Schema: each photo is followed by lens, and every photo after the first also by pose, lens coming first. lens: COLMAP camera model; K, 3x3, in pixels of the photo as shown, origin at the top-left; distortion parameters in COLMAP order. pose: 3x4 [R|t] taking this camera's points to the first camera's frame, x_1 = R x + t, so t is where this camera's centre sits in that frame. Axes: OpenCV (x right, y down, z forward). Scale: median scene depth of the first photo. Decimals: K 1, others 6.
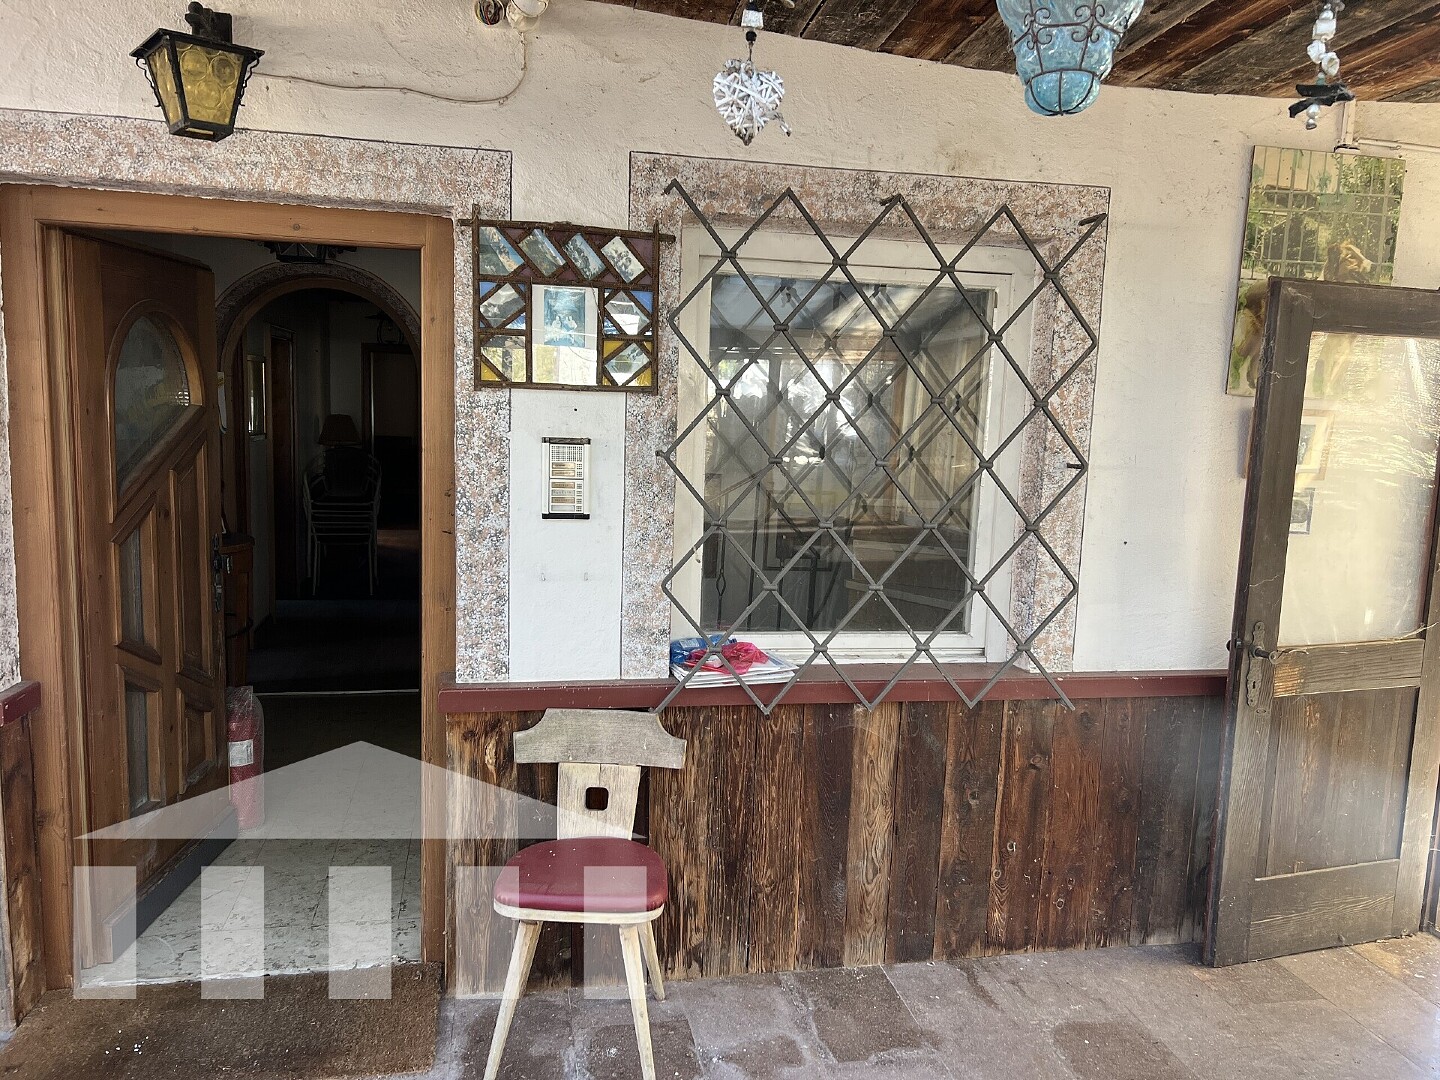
lens RADIAL K [[1079.6, 0, 719.1], [0, 1079.6, 545.9], [0, 0, 1]] dist [0.079242, -0.089412]
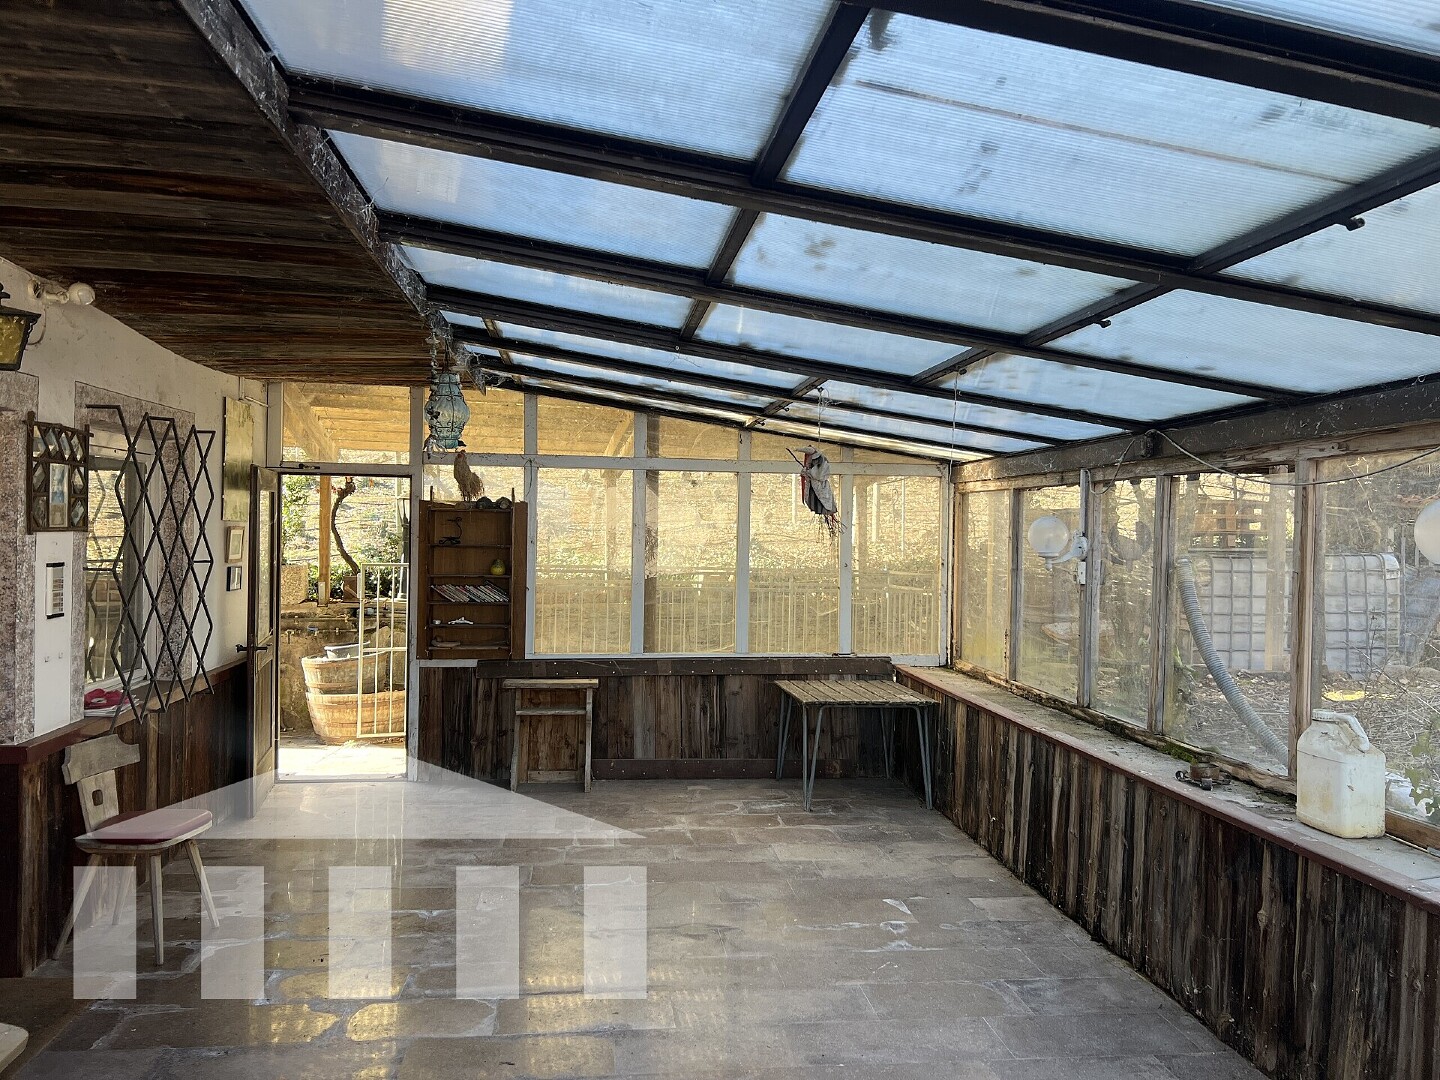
lens RADIAL K [[1079.6, 0, 719.1], [0, 1079.6, 545.9], [0, 0, 1]] dist [0.079242, -0.089412]
pose [[0.086150, -0.049774, 0.995038, -1.563785], [0.118095, 0.992220, 0.039408, -0.075005], [-0.989258, 0.114114, 0.091358, -0.038602]]
